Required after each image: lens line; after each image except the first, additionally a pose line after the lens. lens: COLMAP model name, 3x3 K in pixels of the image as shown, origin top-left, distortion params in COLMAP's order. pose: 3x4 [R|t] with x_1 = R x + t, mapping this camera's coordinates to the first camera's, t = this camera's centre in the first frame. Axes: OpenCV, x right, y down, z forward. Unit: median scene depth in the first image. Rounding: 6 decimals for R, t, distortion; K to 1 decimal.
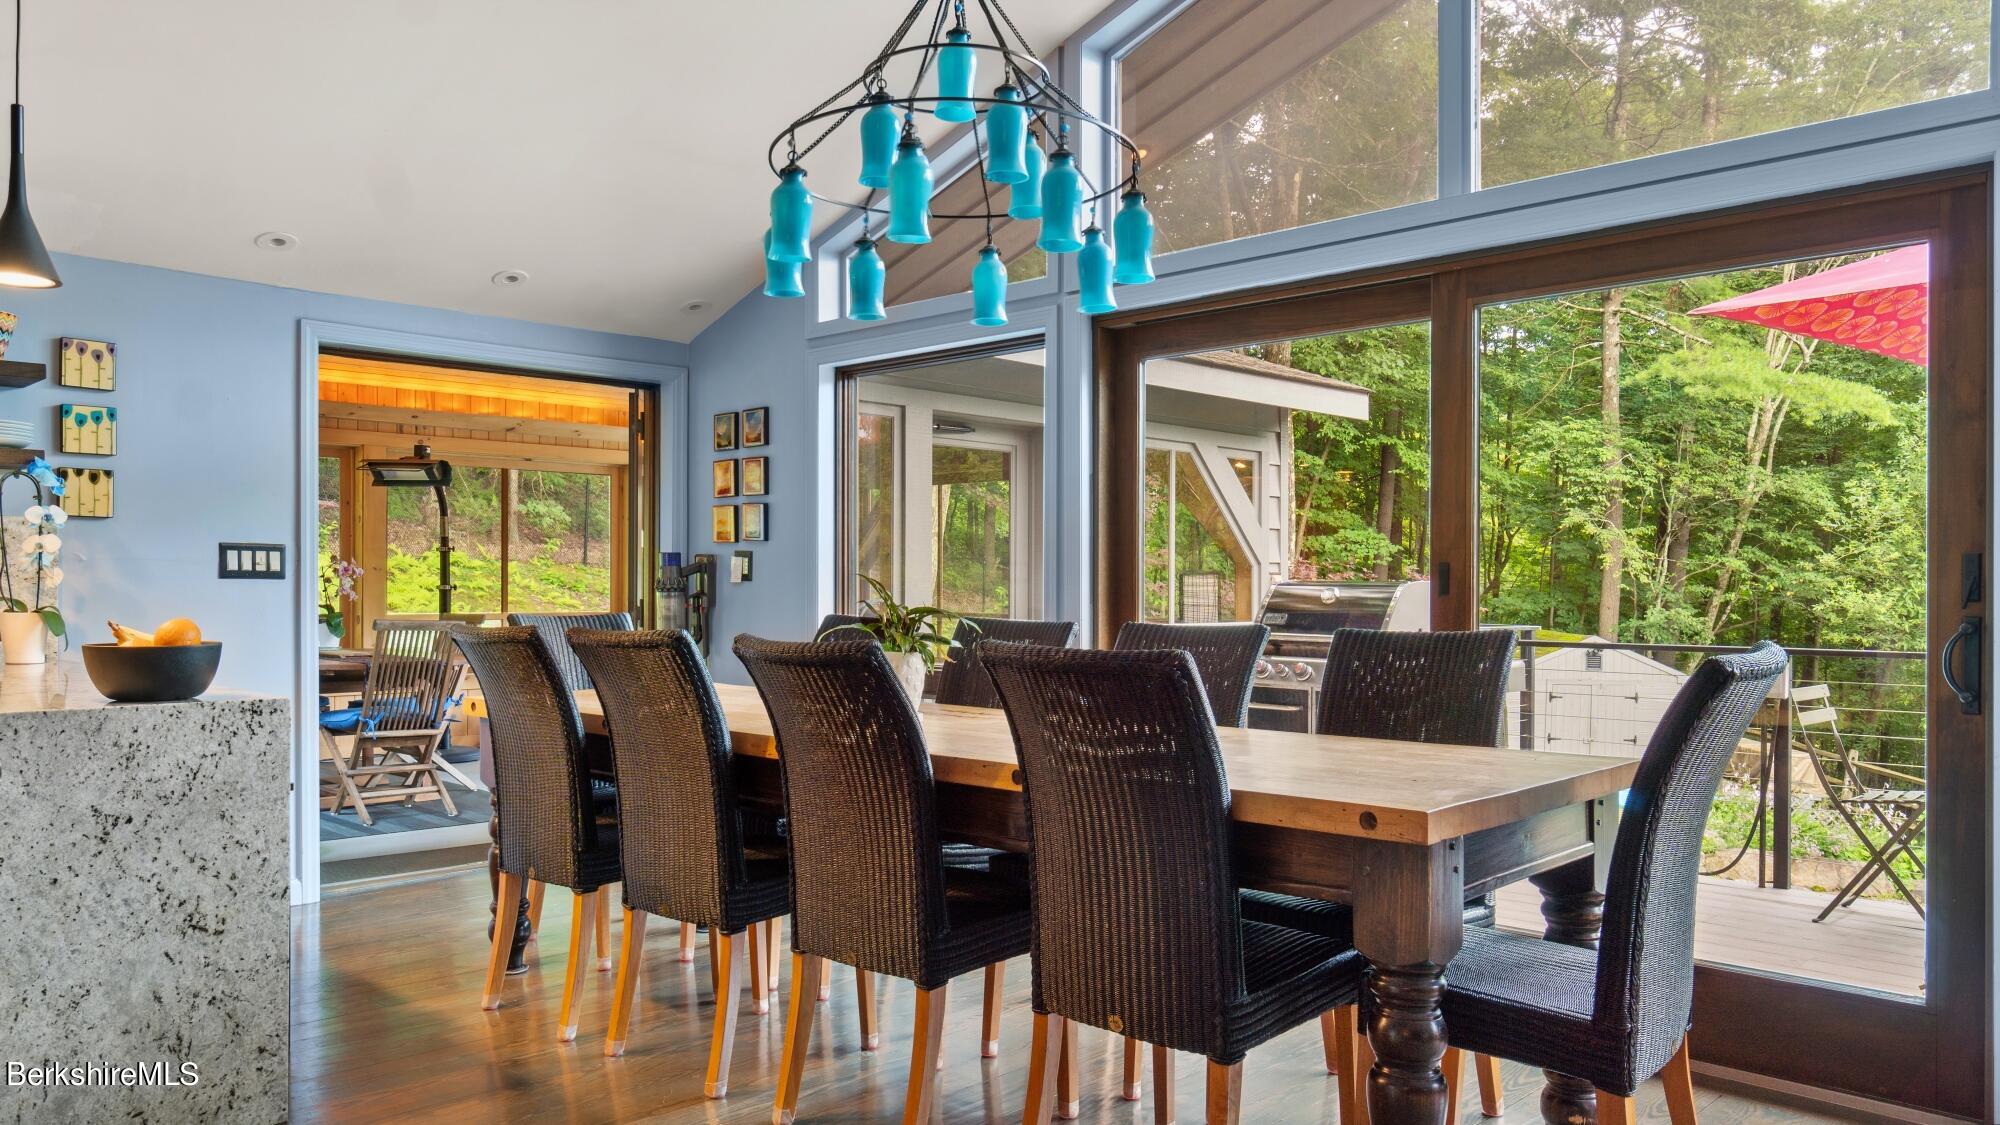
lens RADIAL K [[1334.8, 0, 993.0], [0, 1334.8, 576.3], [0, 0, 1]] dist [-0.063853, -0.002054]
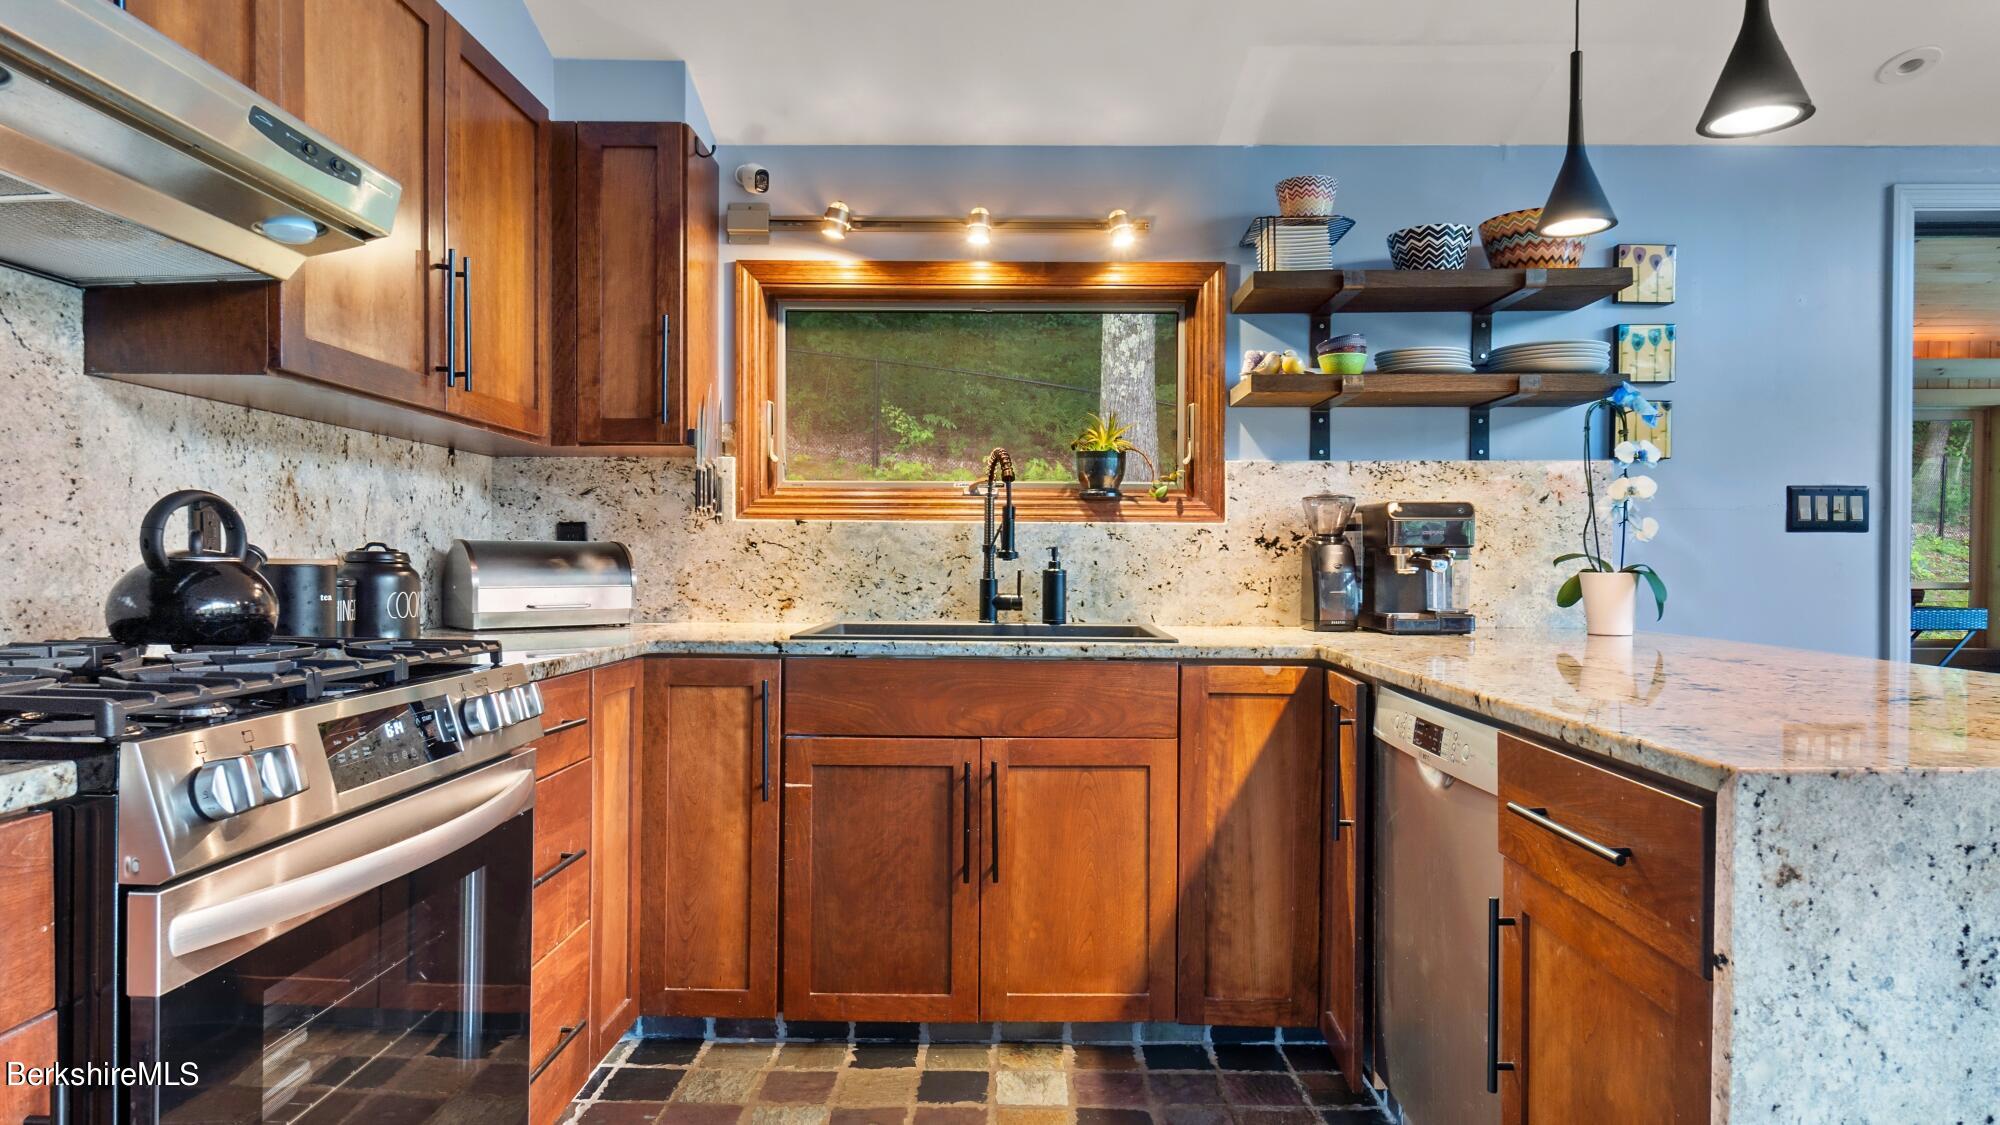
lens RADIAL K [[1095.0, 0, 992.7], [0, 1095.0, 559.0], [0, 0, 1]] dist [0.003187, -0.001862]
pose [[0.625400, -0.001331, -0.780303, -0.649973], [0.008218, 0.999954, 0.004881, 0.019488], [0.780261, -0.009465, 0.625383, 0.357952]]
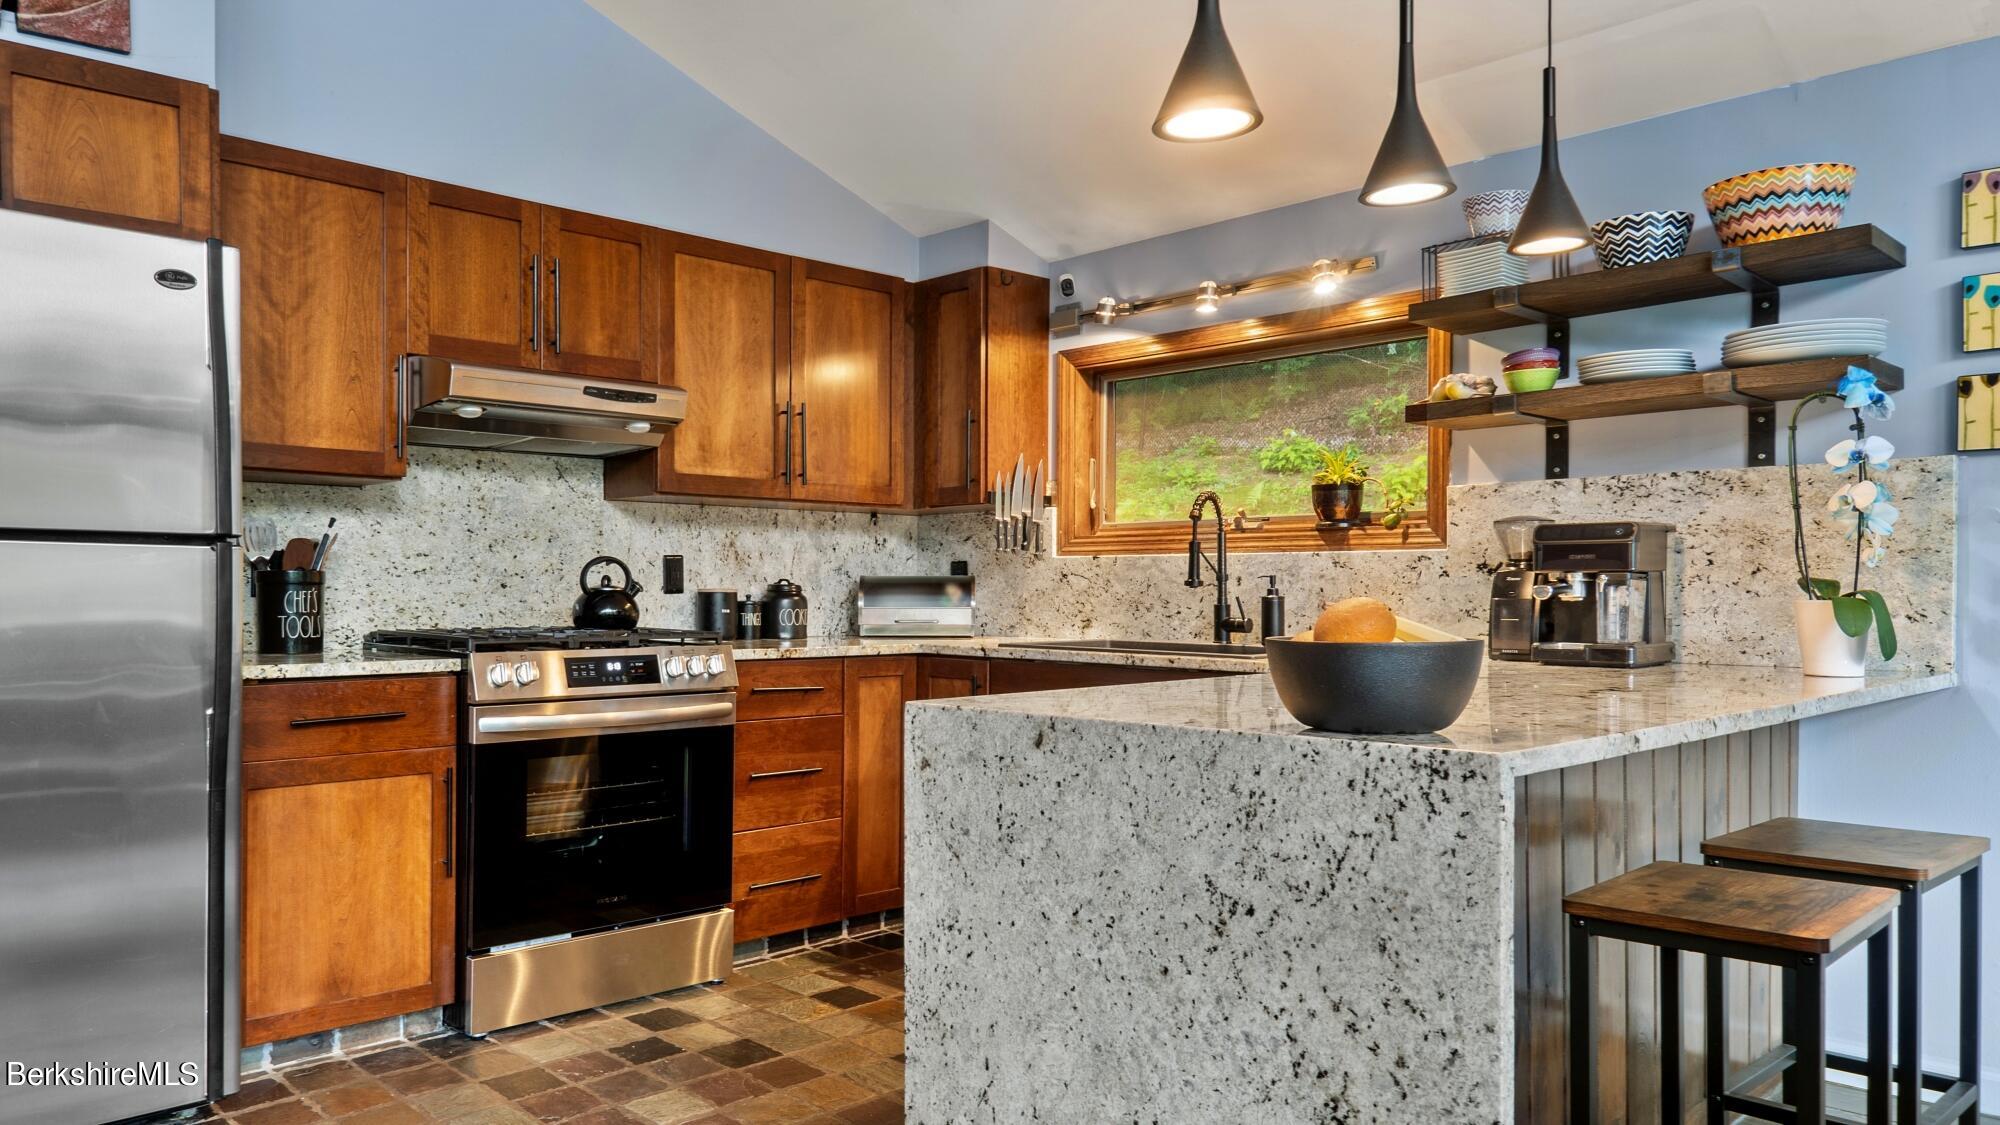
lens RADIAL K [[1370.4, 0, 991.8], [0, 1370.4, 579.6], [0, 0, 1]] dist [-0.004063, -0.003214]
pose [[-0.110525, -0.009221, -0.993831, 0.019100], [0.013150, 0.999856, -0.010740, 0.029308], [0.993786, -0.014256, -0.110388, 0.913131]]
